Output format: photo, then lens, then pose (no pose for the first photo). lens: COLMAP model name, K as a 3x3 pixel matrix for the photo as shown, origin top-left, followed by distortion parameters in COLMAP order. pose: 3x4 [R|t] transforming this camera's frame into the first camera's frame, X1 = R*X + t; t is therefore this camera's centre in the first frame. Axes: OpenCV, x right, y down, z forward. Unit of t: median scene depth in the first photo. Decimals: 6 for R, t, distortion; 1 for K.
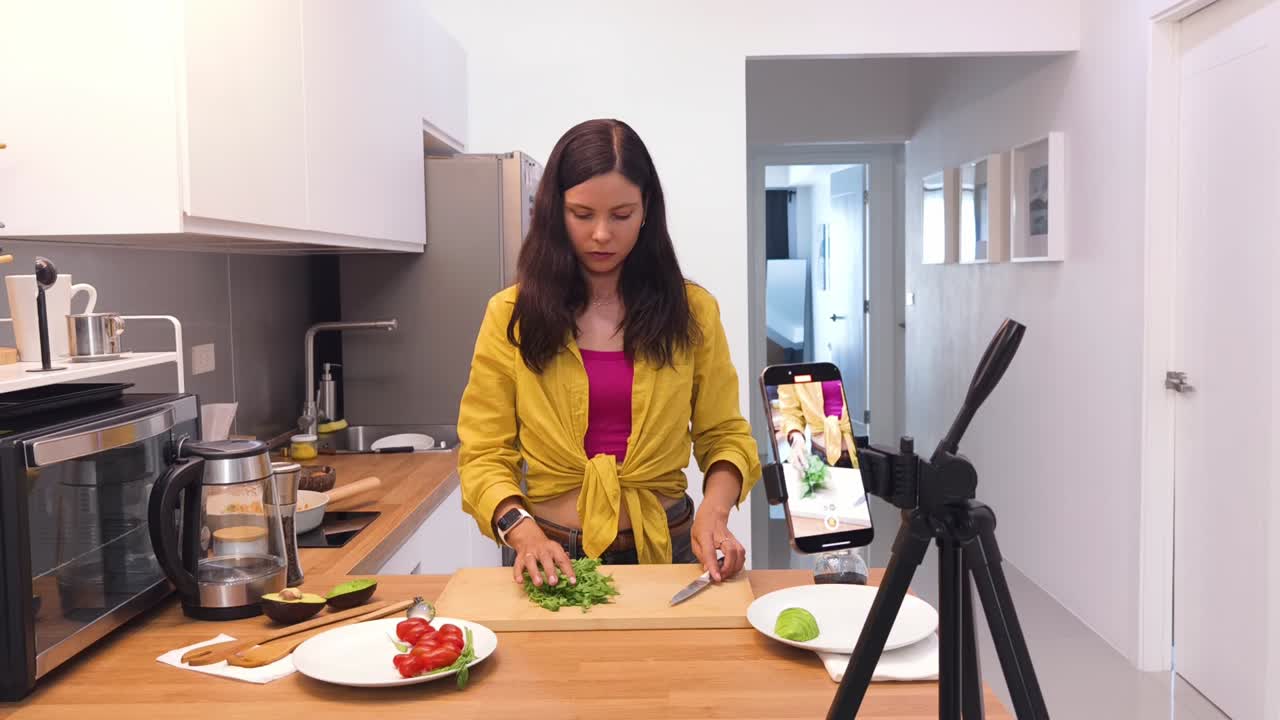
lens RADIAL K [[1142.0, 0, 641.5], [0, 1142.0, 351.4], [0, 0, 1]] dist [-0.010350, 0.017745]
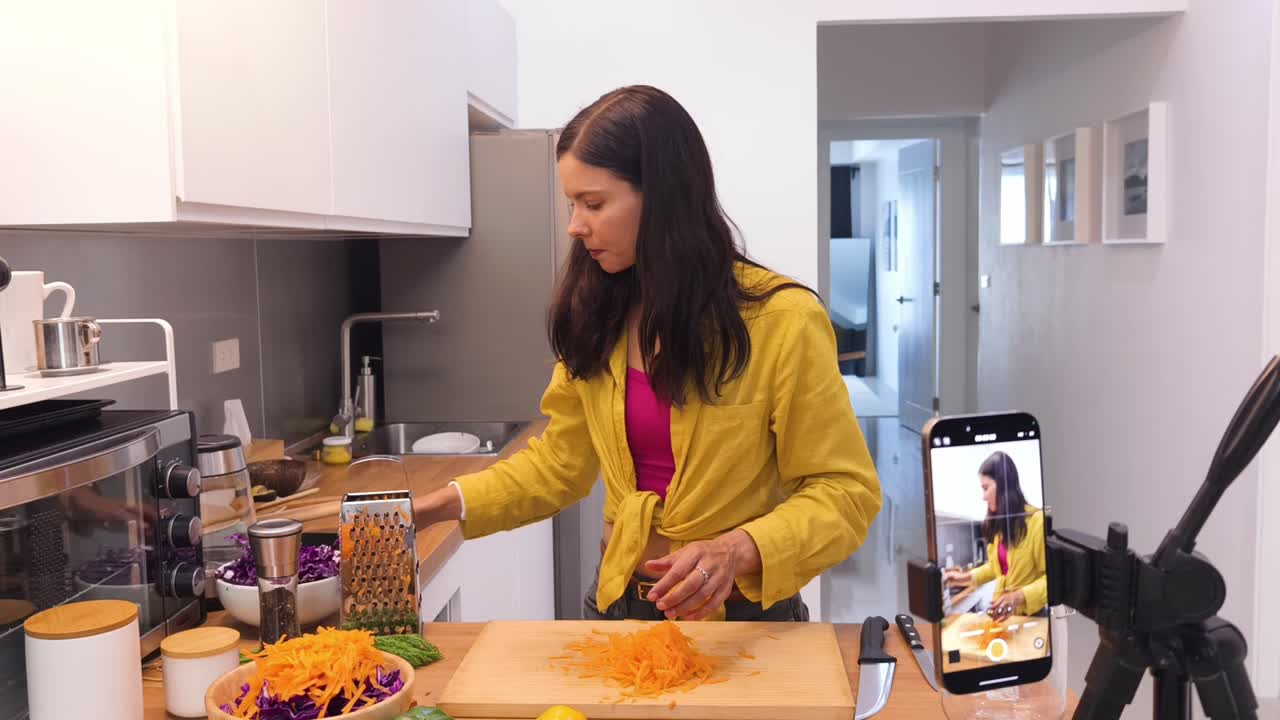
lens RADIAL K [[1142.0, 0, 641.5], [0, 1142.0, 351.4], [0, 0, 1]] dist [-0.010350, 0.017745]
pose [[0.998806, 0.001830, -0.048826, -0.006148], [-0.000887, 0.999813, 0.019328, -0.012898], [0.048852, -0.019262, 0.998620, 0.089043]]
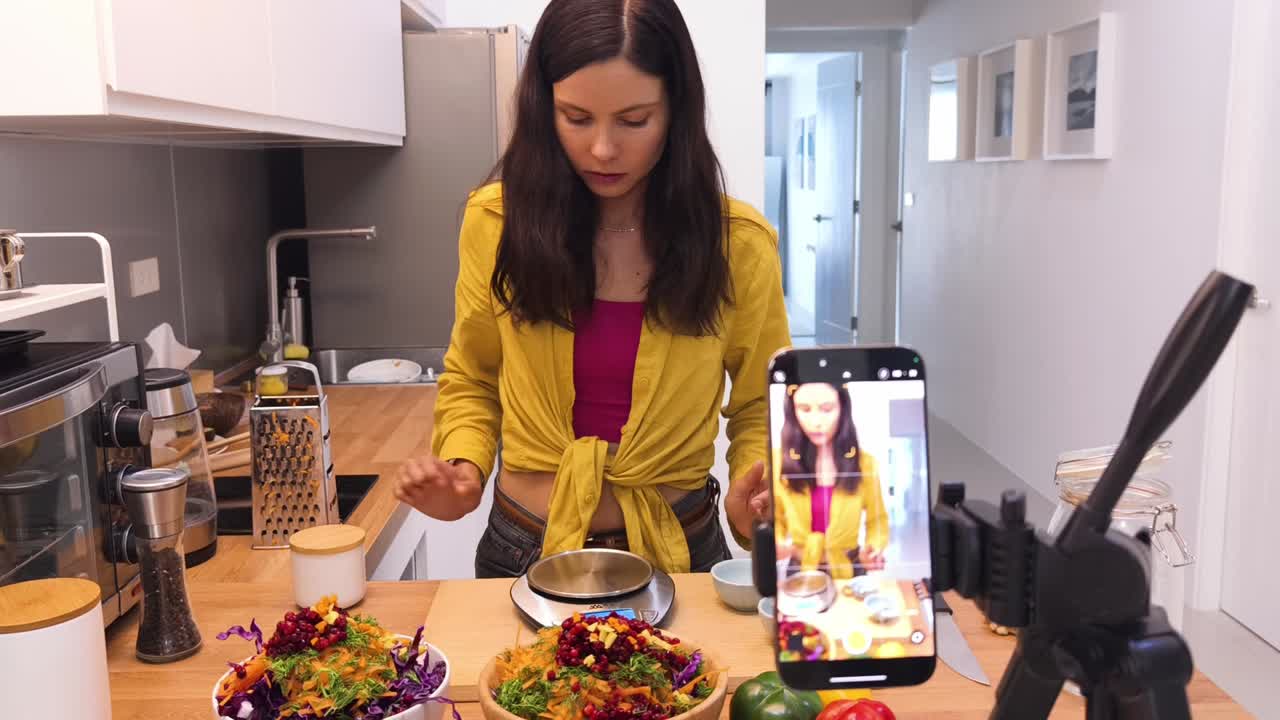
lens RADIAL K [[1142.0, 0, 641.5], [0, 1142.0, 351.4], [0, 0, 1]] dist [-0.010350, 0.017745]
pose [[0.999068, -0.004481, 0.042922, -0.056104], [0.000634, 0.996011, 0.089225, -0.011166], [-0.043151, -0.089114, 0.995086, 0.147665]]
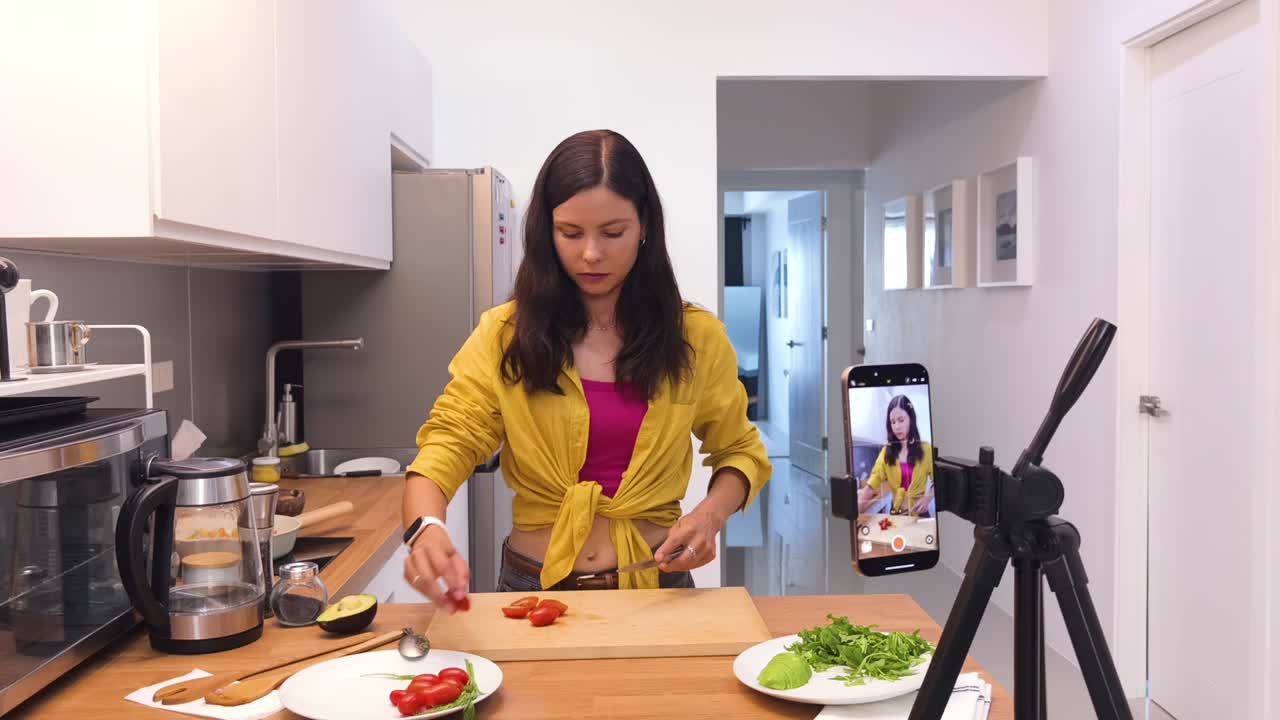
lens RADIAL K [[1142.0, 0, 641.5], [0, 1142.0, 351.4], [0, 0, 1]] dist [-0.010350, 0.017745]
pose [[0.998874, 0.005123, 0.047173, -0.025745], [-0.003943, 0.999678, -0.025062, 0.006531], [-0.047286, 0.024848, 0.998572, 0.028810]]
